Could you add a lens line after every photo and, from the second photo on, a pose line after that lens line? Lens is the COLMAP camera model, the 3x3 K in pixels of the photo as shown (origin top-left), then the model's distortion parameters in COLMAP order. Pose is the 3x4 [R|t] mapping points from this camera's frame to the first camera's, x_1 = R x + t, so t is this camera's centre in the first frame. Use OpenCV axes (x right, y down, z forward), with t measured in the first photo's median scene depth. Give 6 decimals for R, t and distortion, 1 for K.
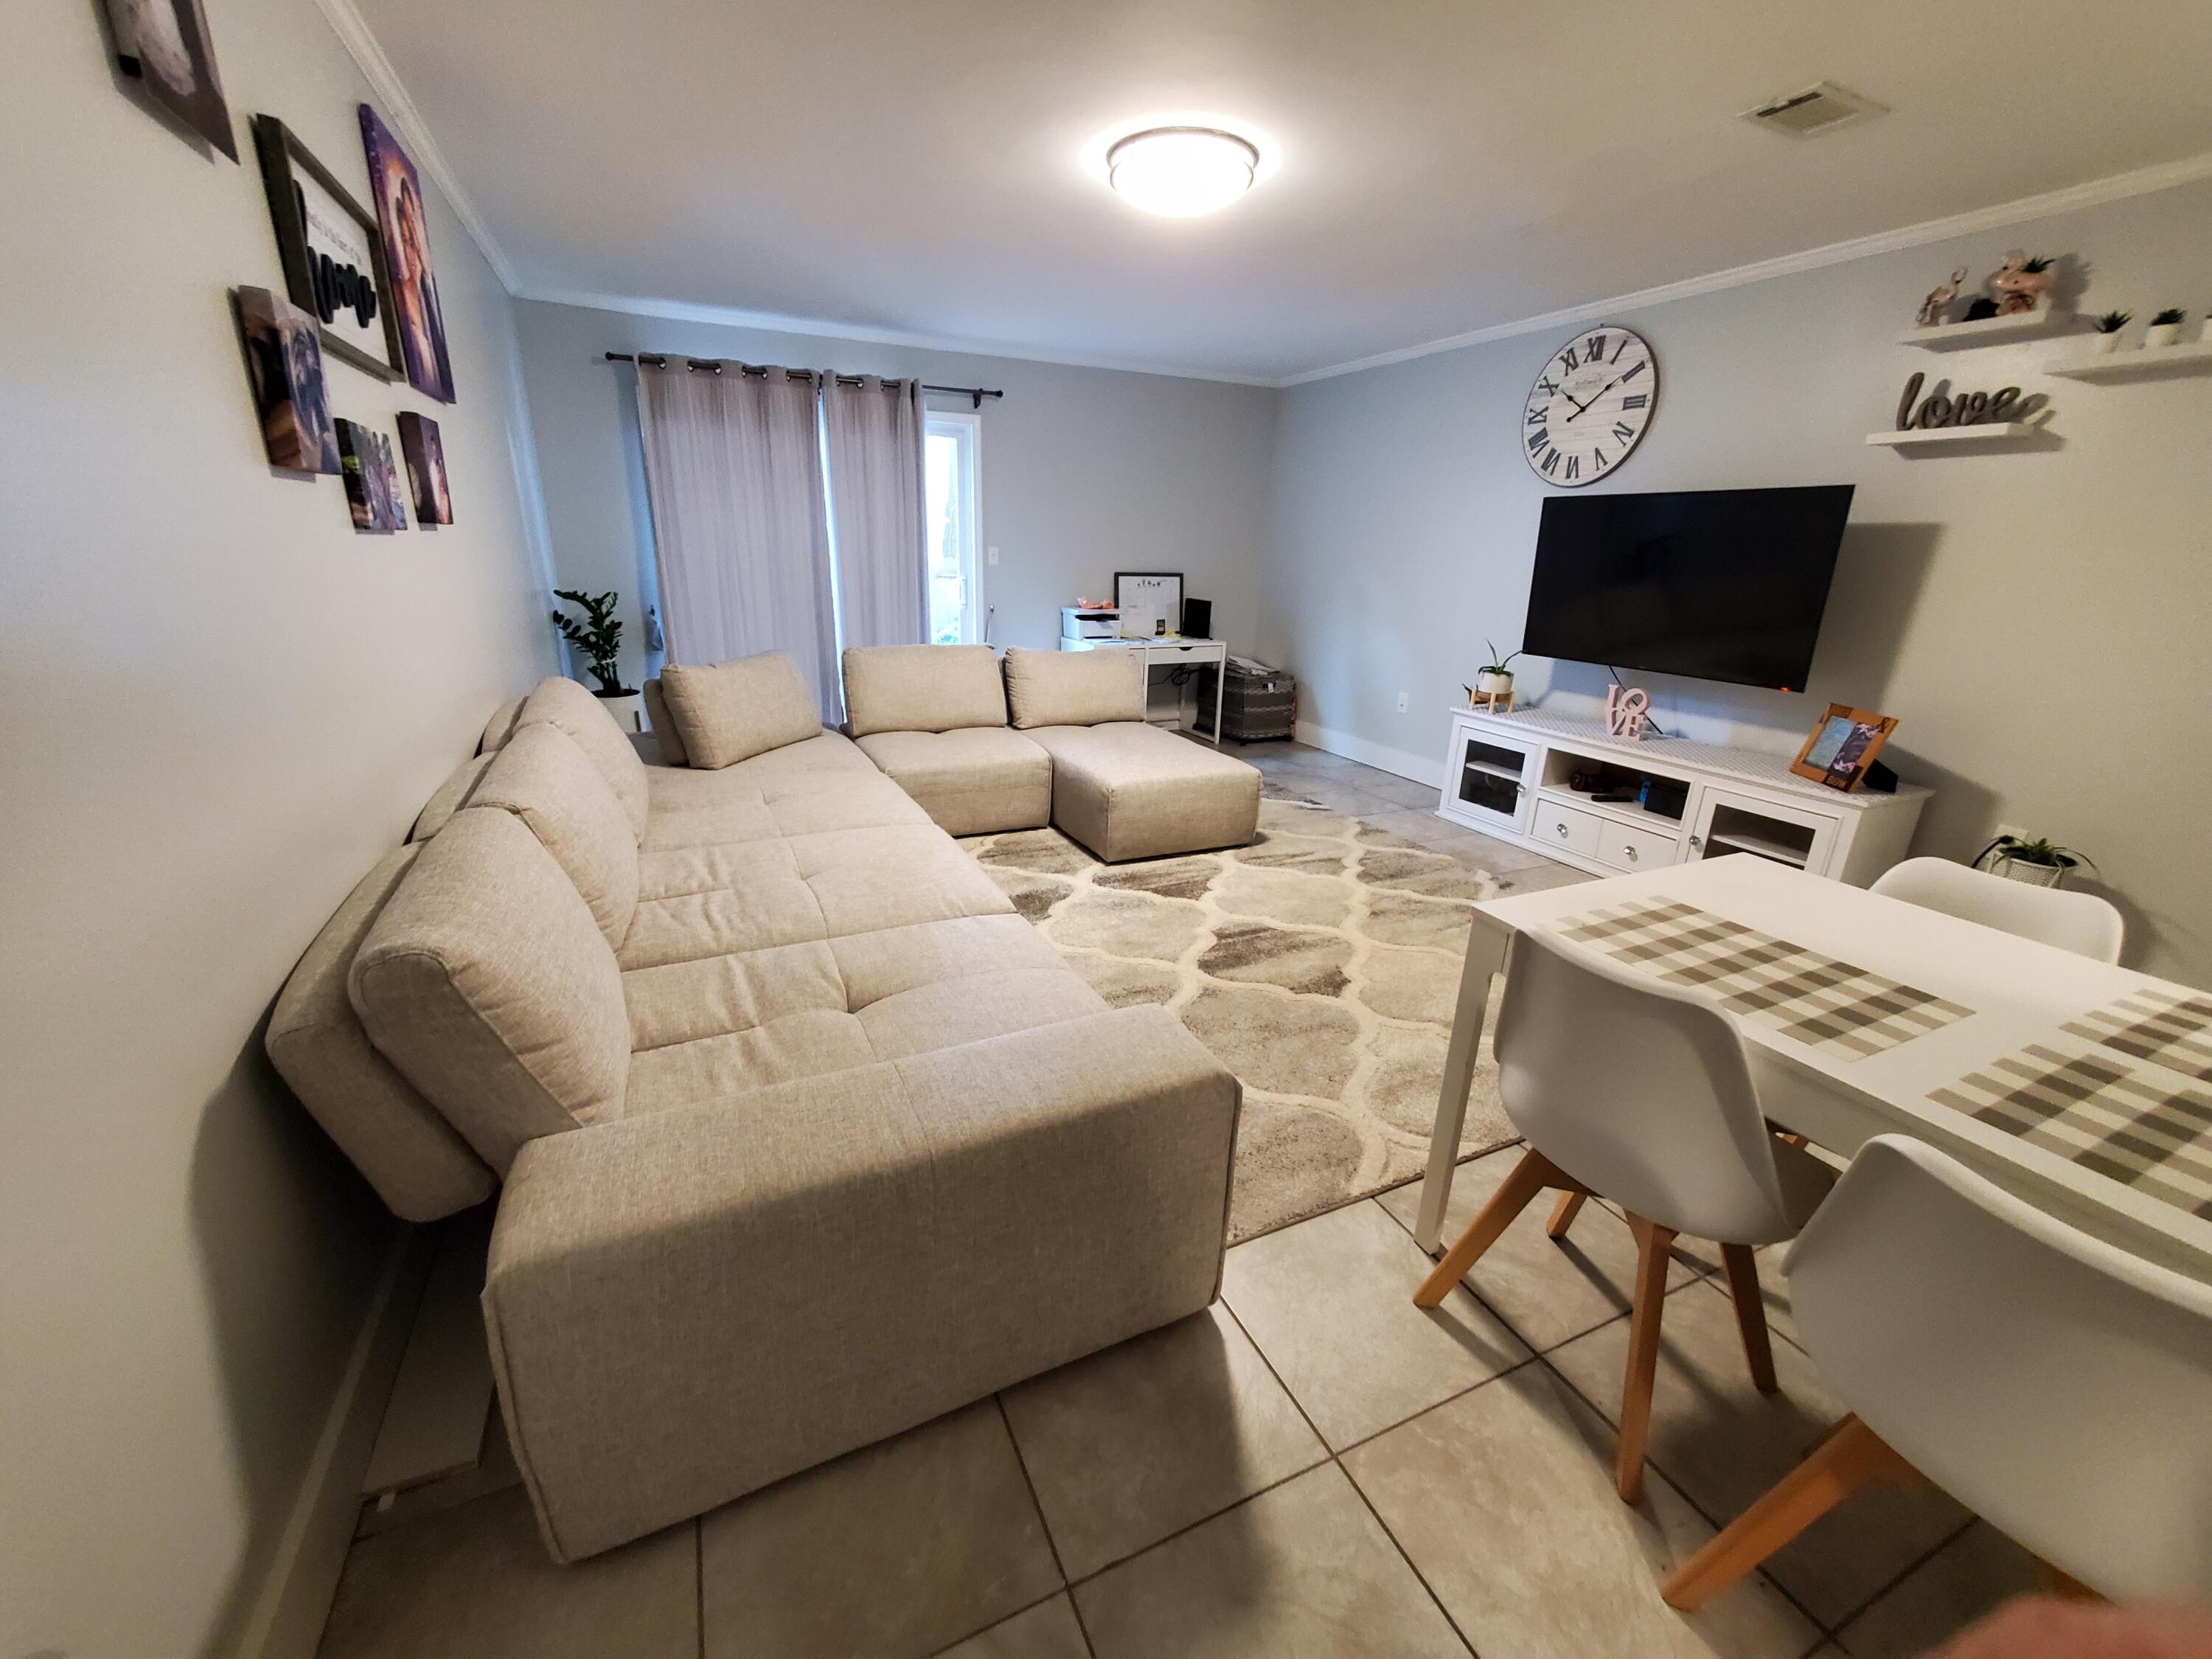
lens RADIAL K [[876.7, 0, 1093.0], [0, 876.7, 827.8], [0, 0, 1]] dist [0.002200, 0.000584]
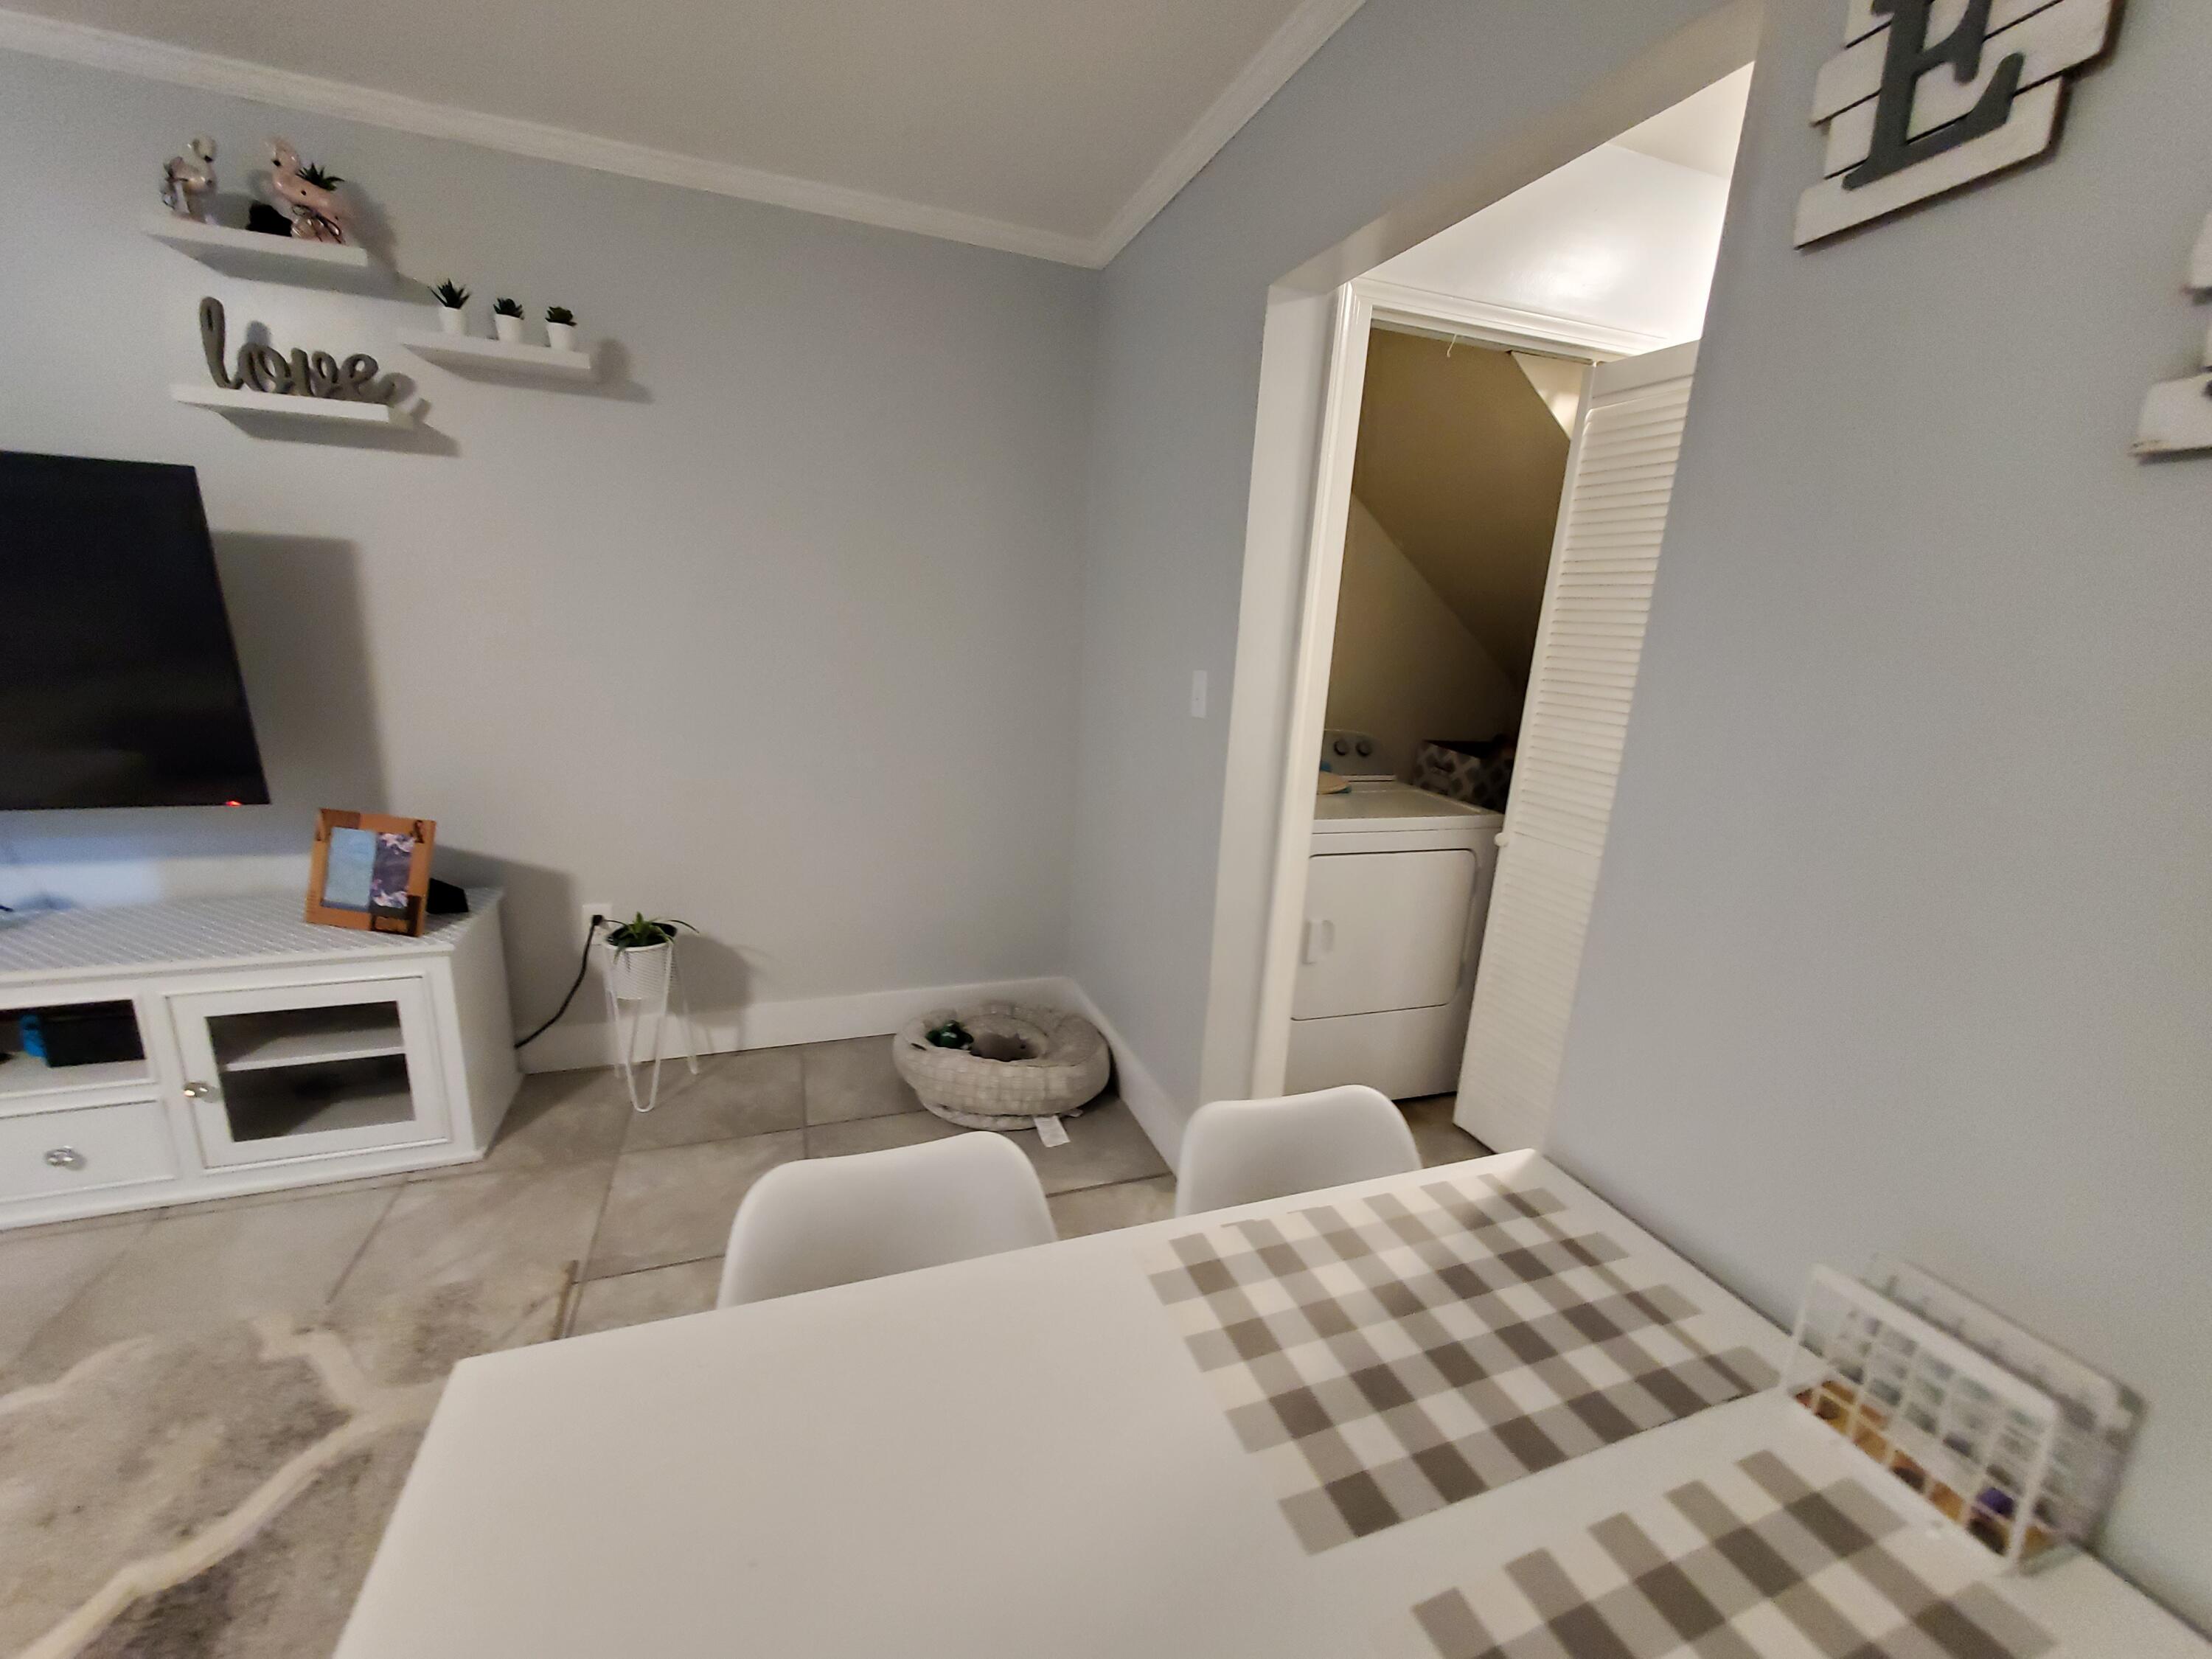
lens RADIAL K [[876.7, 0, 1096.5], [0, 876.7, 833.2], [0, 0, 1]] dist [0.002200, 0.000584]
pose [[0.085130, -0.268686, 0.959458, 0.276242], [0.261412, 0.935244, 0.238711, -0.138027], [-0.961466, 0.230493, 0.149855, 0.375975]]
